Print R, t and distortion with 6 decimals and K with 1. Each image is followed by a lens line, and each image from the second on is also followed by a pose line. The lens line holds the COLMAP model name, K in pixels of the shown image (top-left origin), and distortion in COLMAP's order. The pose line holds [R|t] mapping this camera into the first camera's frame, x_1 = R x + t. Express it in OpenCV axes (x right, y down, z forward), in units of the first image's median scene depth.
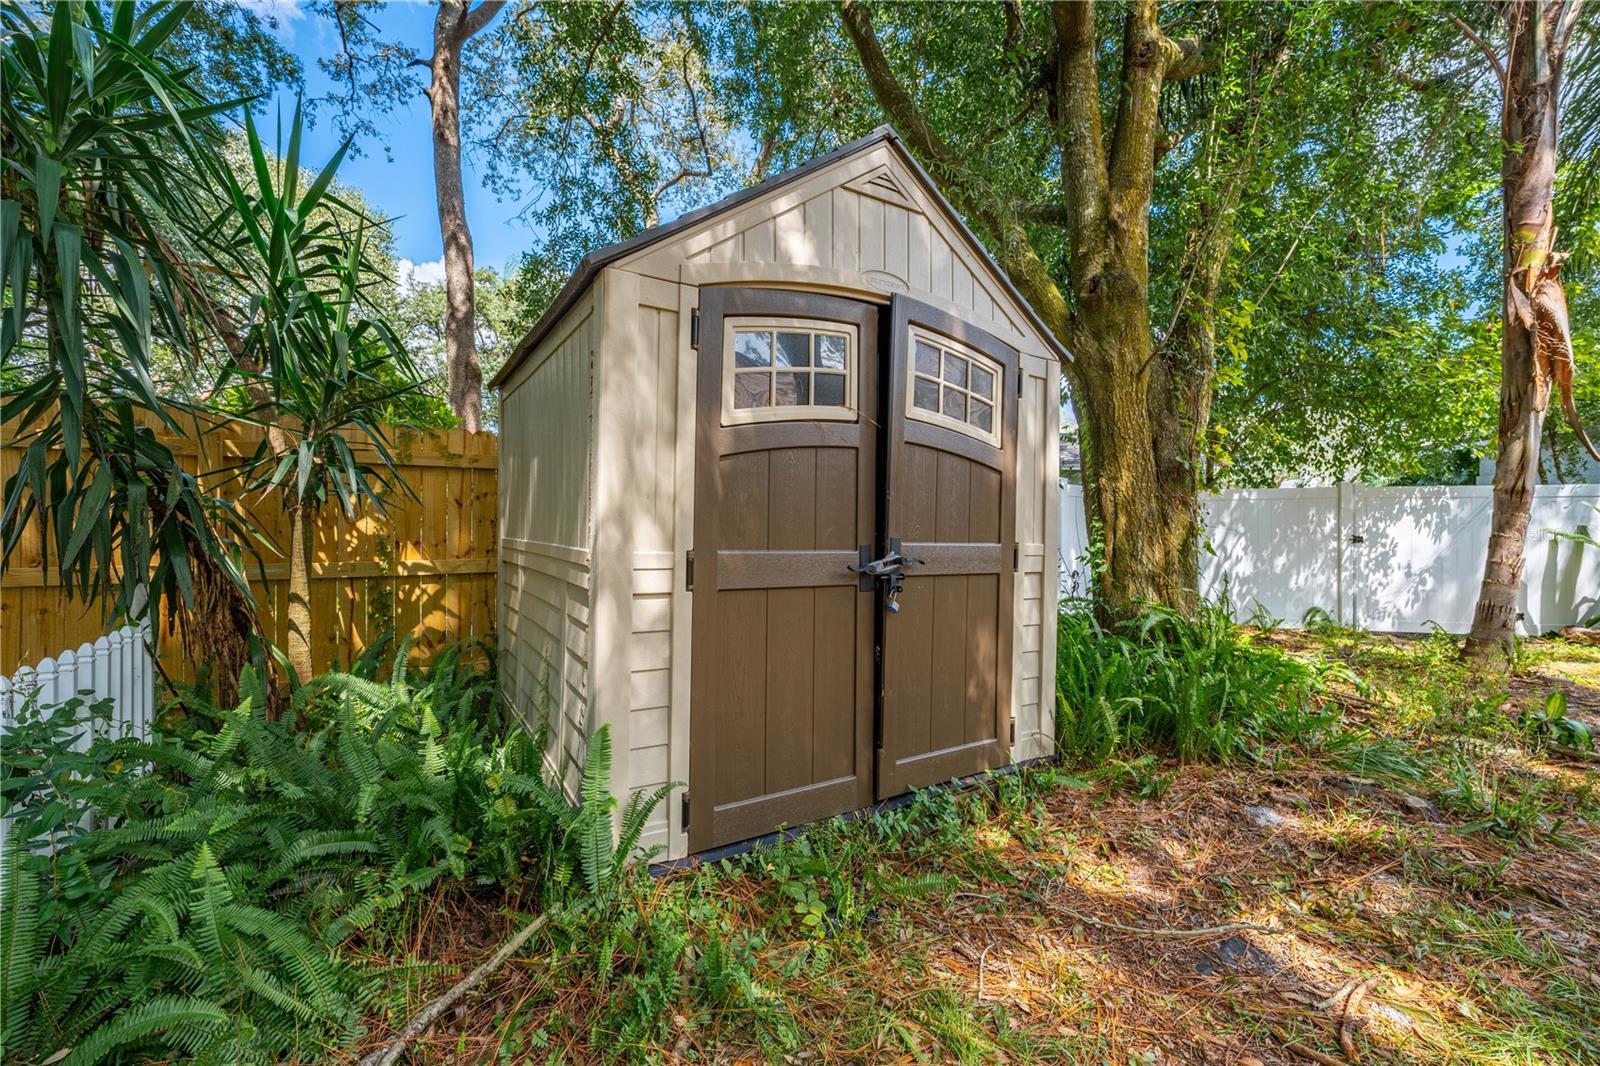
lens RADIAL K [[658.0, 0, 800.0], [0, 658.0, 533.0], [0, 0, 1]] dist [-0.000173, 0.000000]
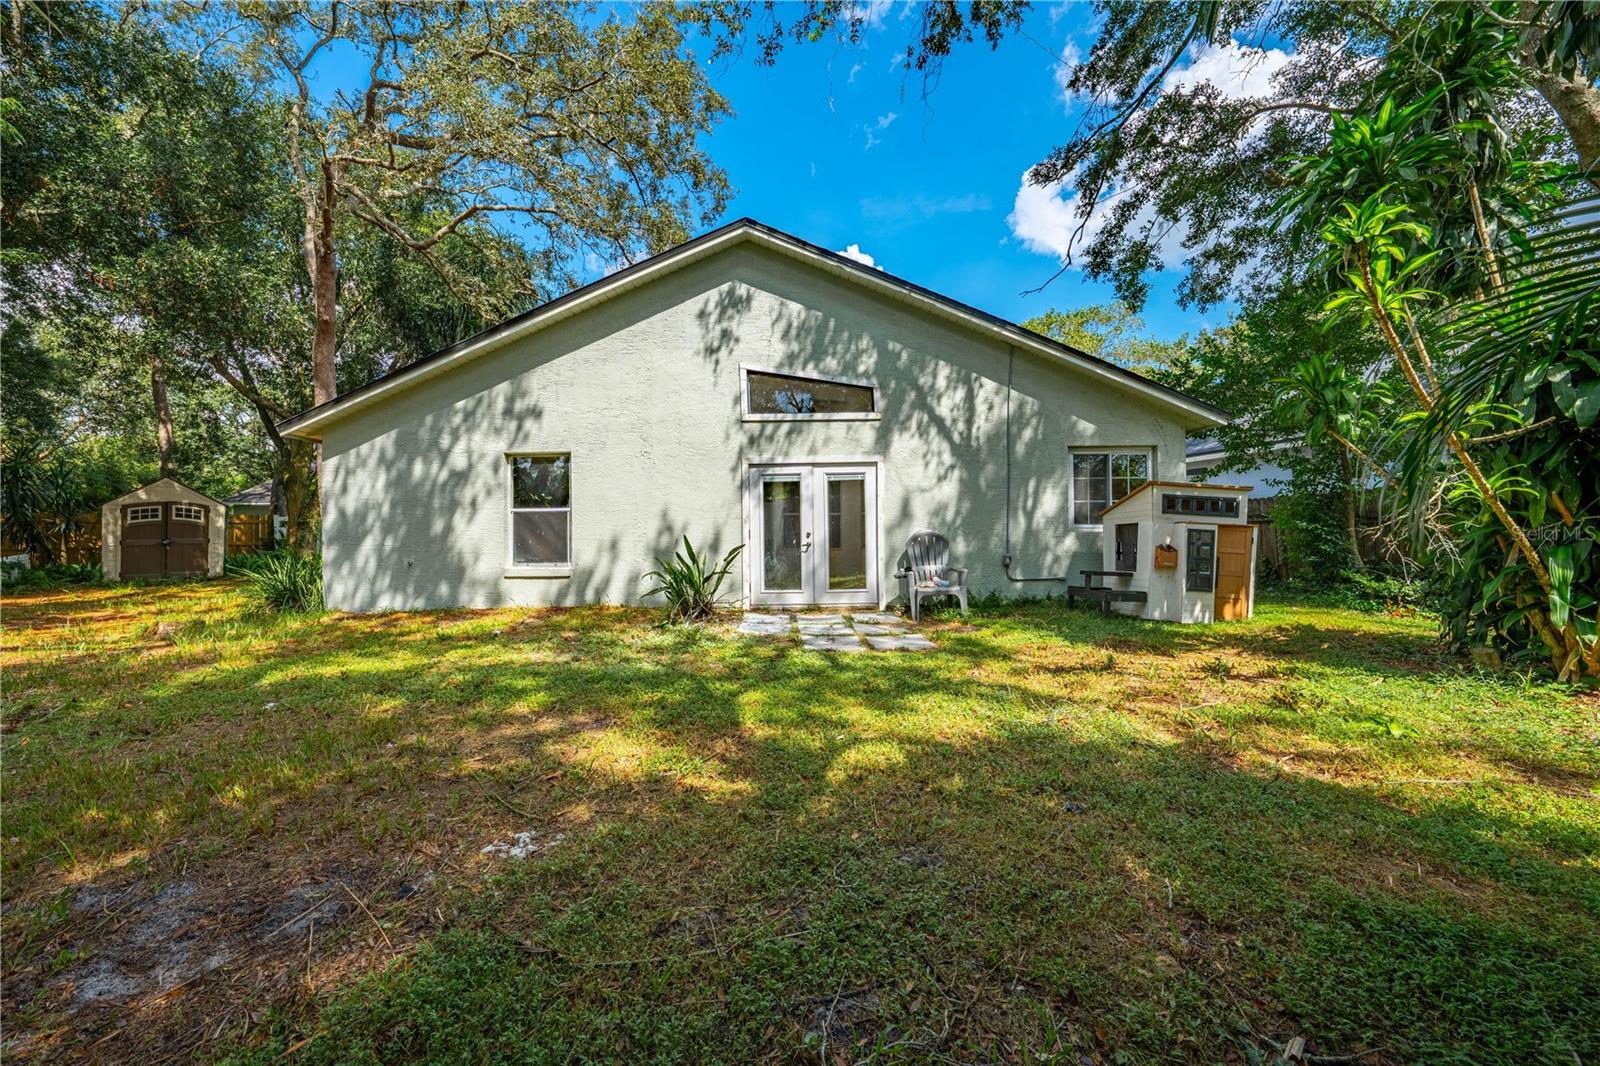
lens RADIAL K [[595.9, 0, 796.6], [0, 595.9, 517.5], [0, 0, 1]] dist [-0.000502, -0.000038]
pose [[0.985711, -0.010538, 0.168115, 1.759866], [0.013677, 0.999753, -0.017522, -0.001693], [-0.167889, 0.019570, 0.985612, -1.957465]]
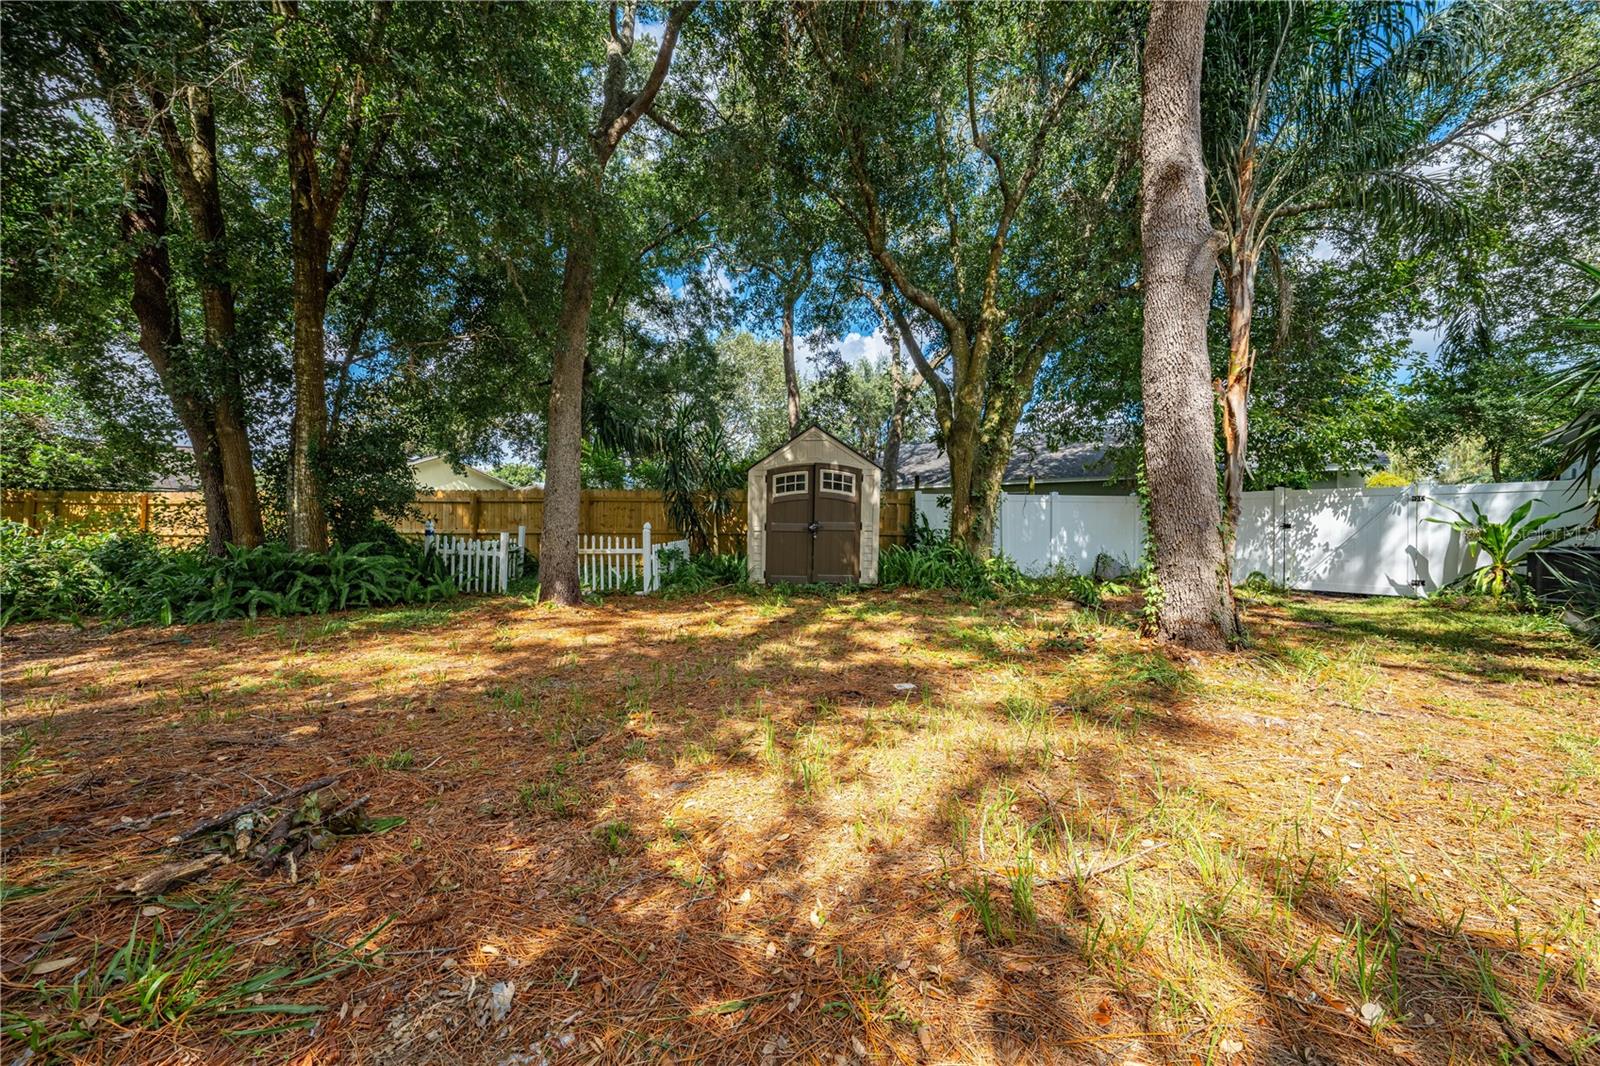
lens RADIAL K [[595.9, 0, 796.6], [0, 595.9, 517.5], [0, 0, 1]] dist [-0.000502, -0.000038]
pose [[0.818409, -0.008416, -0.574575, 0.731549], [-0.002001, 0.999845, -0.017496, 0.017896], [0.574633, 0.015469, 0.818265, -0.717586]]
